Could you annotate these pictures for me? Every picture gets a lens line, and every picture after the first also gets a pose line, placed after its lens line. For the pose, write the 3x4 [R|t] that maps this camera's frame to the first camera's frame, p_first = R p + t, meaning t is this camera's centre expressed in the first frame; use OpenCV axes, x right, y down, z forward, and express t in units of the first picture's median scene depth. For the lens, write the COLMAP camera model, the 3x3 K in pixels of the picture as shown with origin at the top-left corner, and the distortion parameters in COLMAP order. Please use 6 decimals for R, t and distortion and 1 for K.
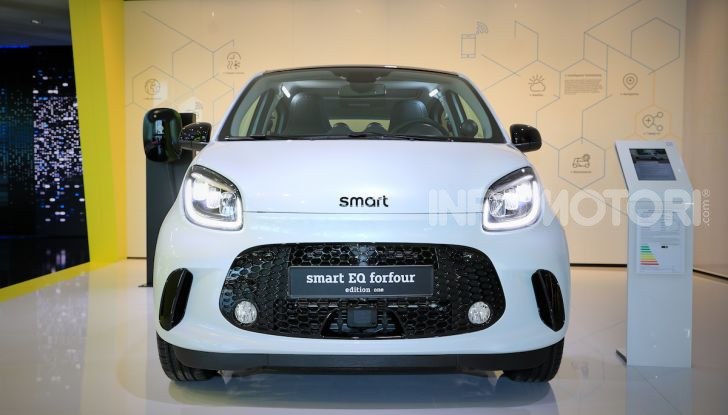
lens RADIAL K [[708.4, 0, 363.9], [0, 708.4, 206.8], [0, 0, 1]] dist [-0.005937, 0.000000]
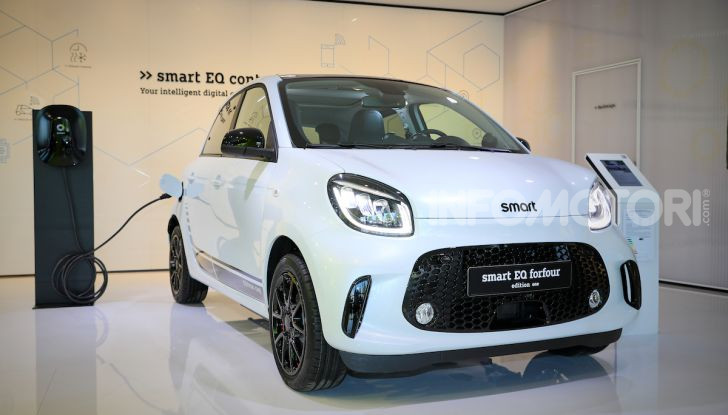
lens RADIAL K [[708.4, 0, 369.4], [0, 708.4, 211.4], [0, 0, 1]] dist [-0.005937, 0.000000]
pose [[0.907259, -0.018128, 0.420181, -0.667882], [0.016854, 0.999835, 0.006746, -0.011353], [-0.420234, 0.000962, 0.907415, 0.076386]]
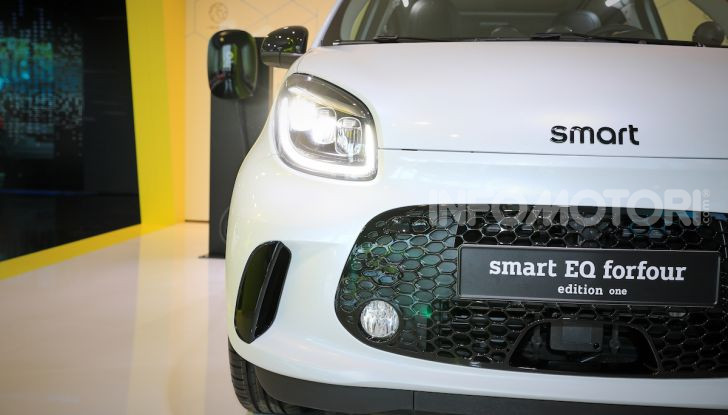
lens RADIAL K [[770.3, 0, 361.8], [0, 770.3, 209.8], [0, 0, 1]] dist [0.007777, 0.000000]
pose [[0.994751, 0.031425, -0.097380, -0.119082], [-0.026696, 0.998418, 0.049491, 0.026304], [0.098781, -0.046632, 0.994016, 0.357416]]
